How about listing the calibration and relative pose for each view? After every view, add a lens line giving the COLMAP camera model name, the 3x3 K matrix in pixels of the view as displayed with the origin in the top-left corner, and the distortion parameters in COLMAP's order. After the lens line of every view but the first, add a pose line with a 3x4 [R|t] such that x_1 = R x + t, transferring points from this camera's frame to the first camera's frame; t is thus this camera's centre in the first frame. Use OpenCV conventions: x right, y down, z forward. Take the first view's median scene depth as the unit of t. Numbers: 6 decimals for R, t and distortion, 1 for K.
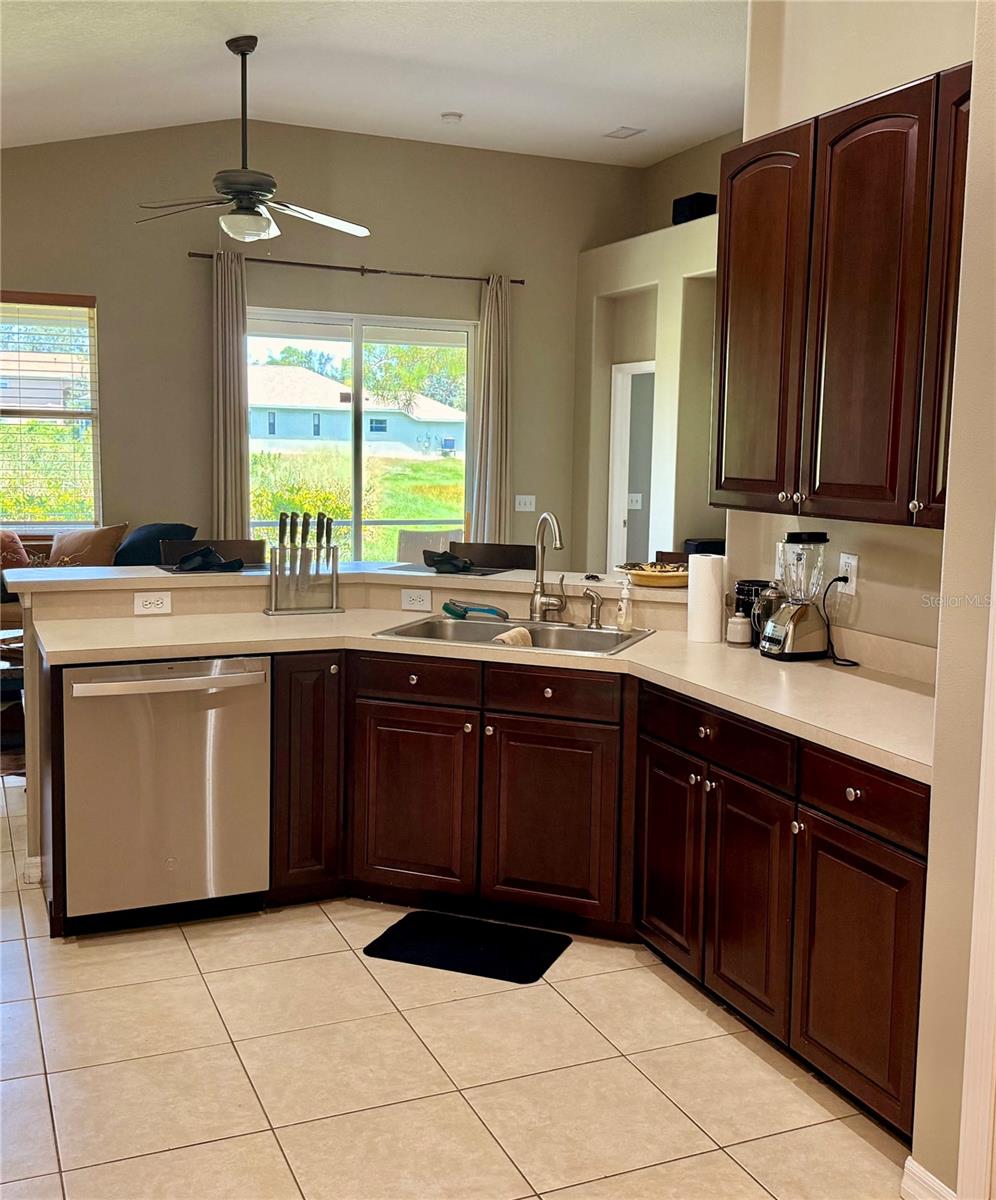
lens RADIAL K [[1281.6, 0, 479.6], [0, 1281.6, 575.3], [0, 0, 1]] dist [0.154054, -0.333412]
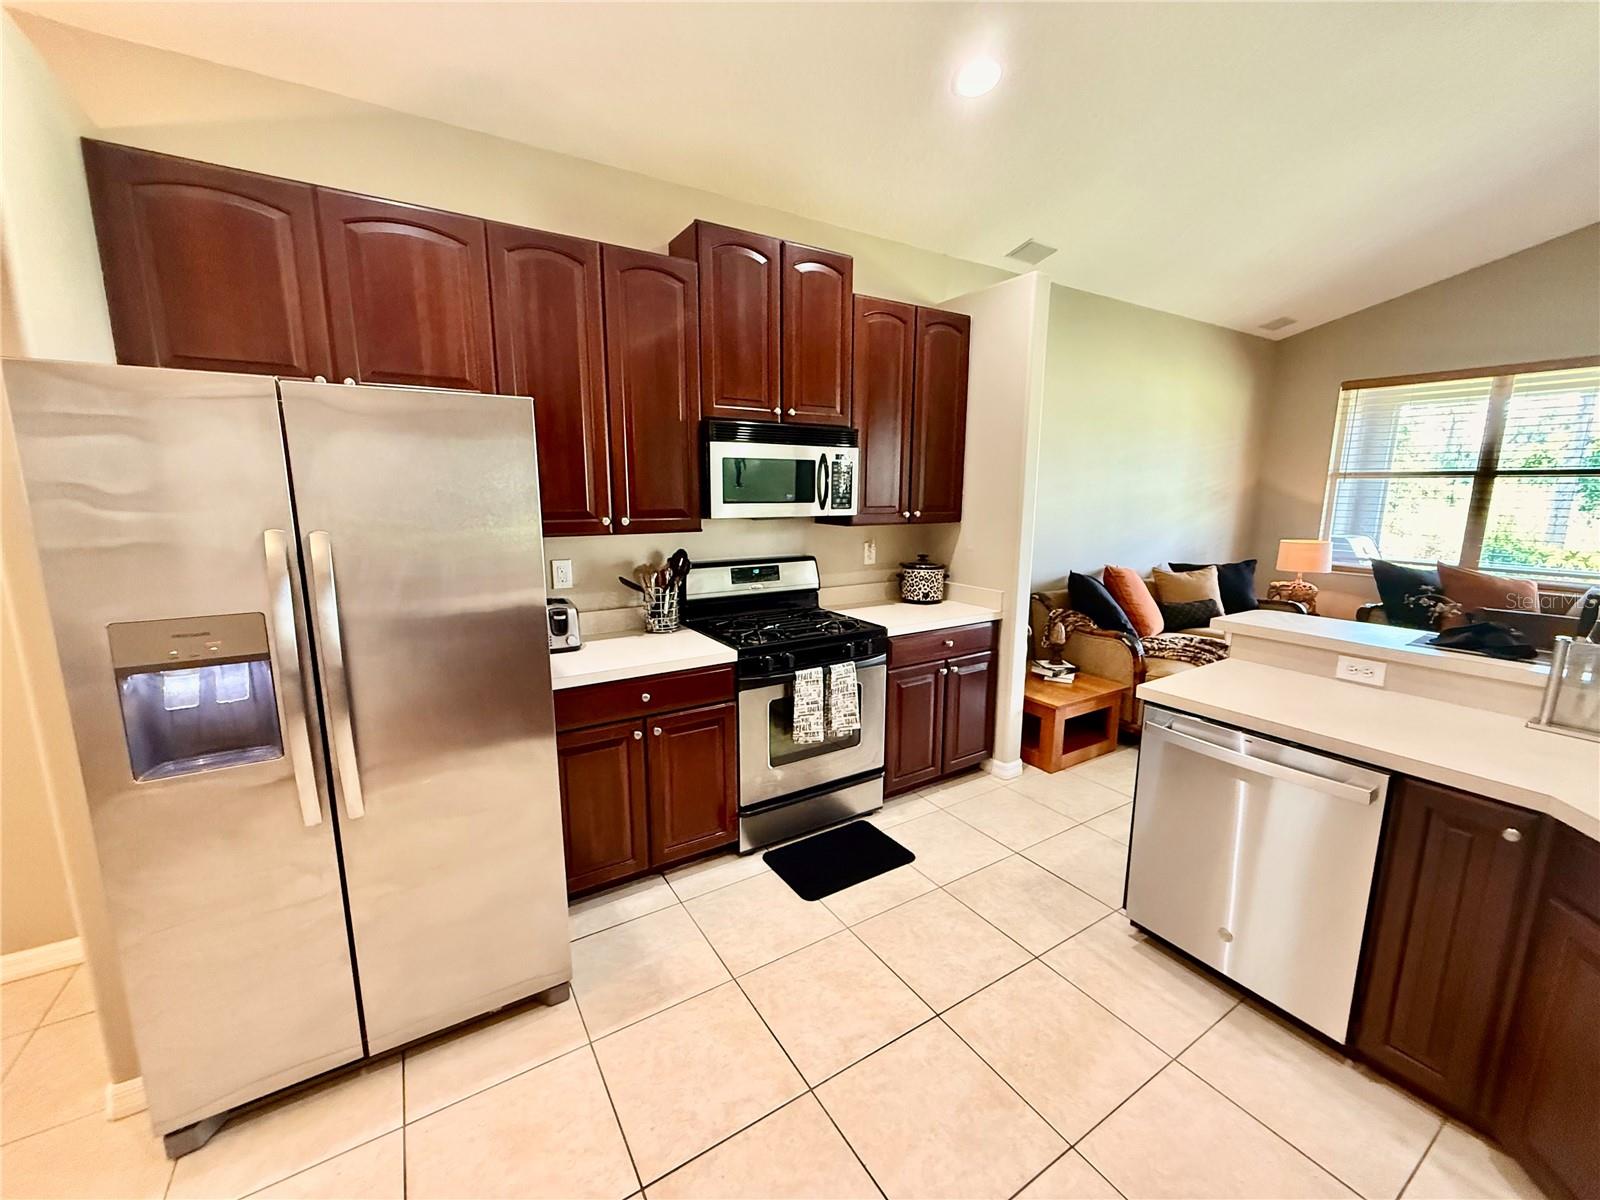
lens RADIAL K [[637.5, 0, 774.6], [0, 637.5, 600.3], [0, 0, 1]] dist [0.000329, 0.000380]
pose [[0.160166, 0.157334, -0.974471, 0.117900], [-0.104115, 0.984401, 0.141825, -0.049068], [0.981584, 0.078742, 0.174048, 0.511537]]
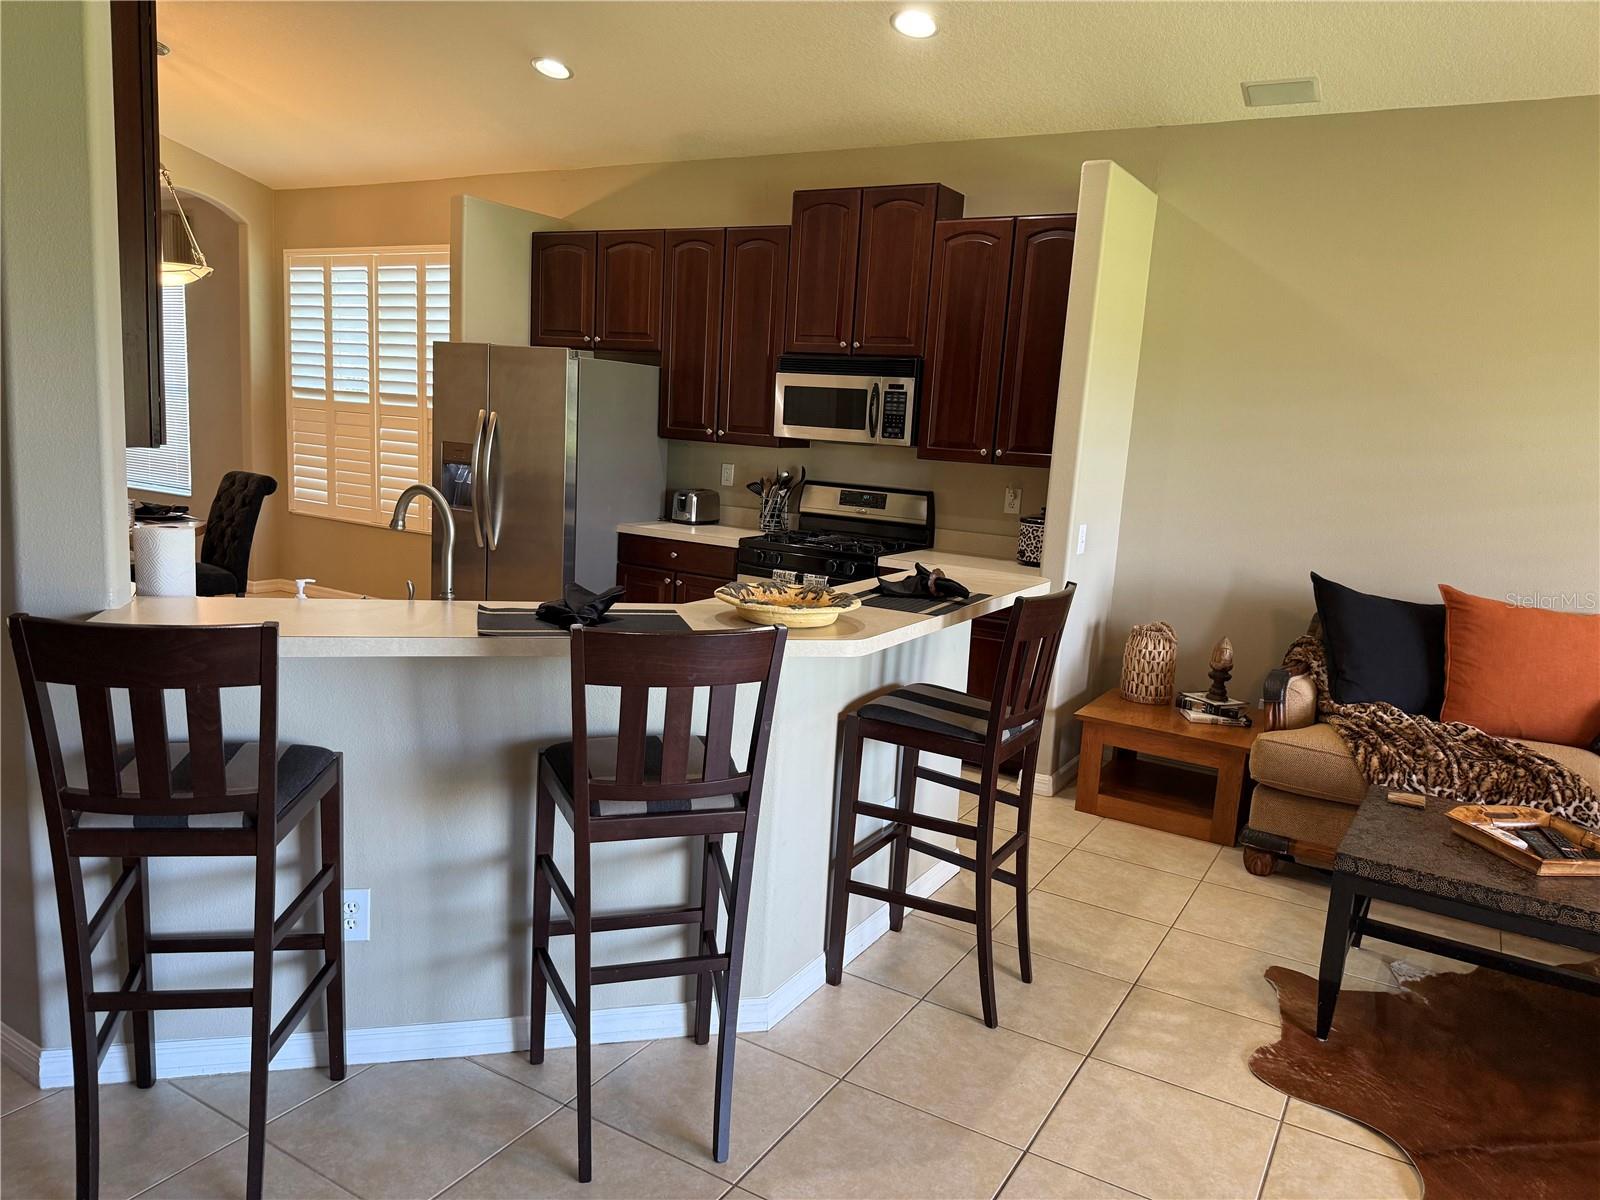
lens RADIAL K [[1107.2, 0, 799.5], [0, 1107.2, 617.1], [0, 0, 1]] dist [0.113949, -0.154504]
pose [[-0.796420, 0.046061, -0.602988, 0.236104], [-0.135165, 0.958313, 0.251727, -0.139463], [0.589446, 0.281983, -0.756994, 1.400022]]
